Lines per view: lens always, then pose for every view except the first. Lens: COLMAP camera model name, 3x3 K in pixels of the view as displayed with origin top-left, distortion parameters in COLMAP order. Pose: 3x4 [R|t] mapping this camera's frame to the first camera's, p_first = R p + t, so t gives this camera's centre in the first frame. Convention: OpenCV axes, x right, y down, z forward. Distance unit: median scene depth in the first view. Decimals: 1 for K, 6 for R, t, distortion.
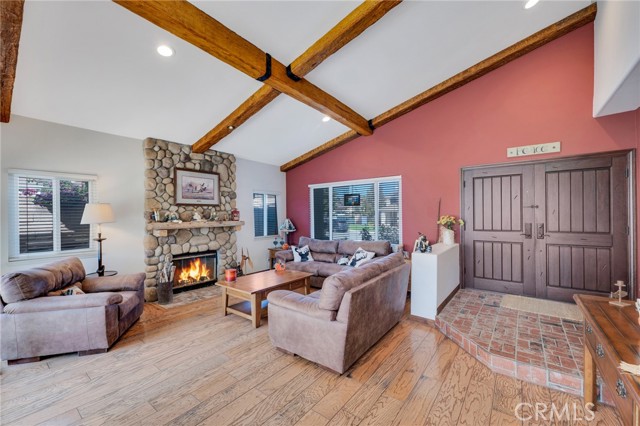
lens RADIAL K [[259.0, 0, 320.5], [0, 259.0, 214.7], [0, 0, 1]] dist [0.000197, -0.000074]
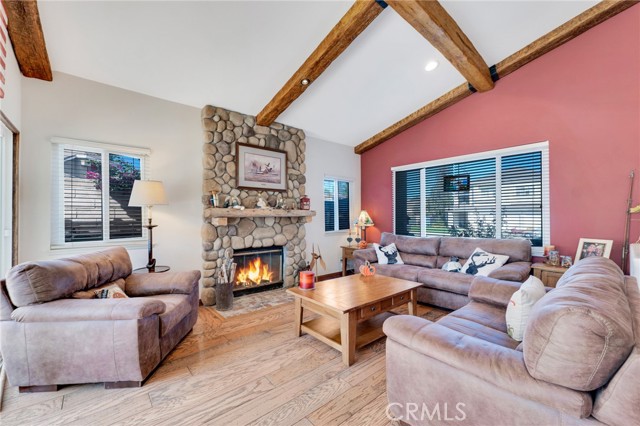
lens RADIAL K [[259.0, 0, 320.9], [0, 259.0, 214.0], [0, 0, 1]] dist [0.000197, -0.000074]
pose [[0.979369, 0.005187, -0.202013, -0.147367], [-0.006614, 0.999958, -0.006387, 0.050895], [0.201971, 0.007592, 0.979362, 0.276234]]
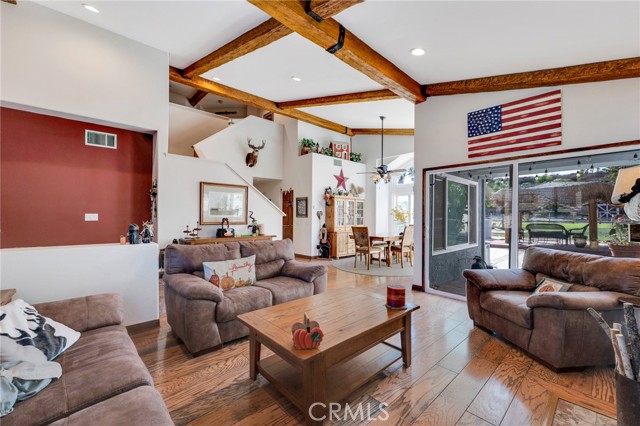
lens RADIAL K [[259.0, 0, 320.6], [0, 259.0, 213.7], [0, 0, 1]] dist [0.000197, -0.000074]
pose [[-0.985911, 0.003480, 0.167233, -0.263714], [0.002992, 0.999991, -0.003167, 0.052772], [-0.167243, -0.002622, -0.985912, 1.537183]]
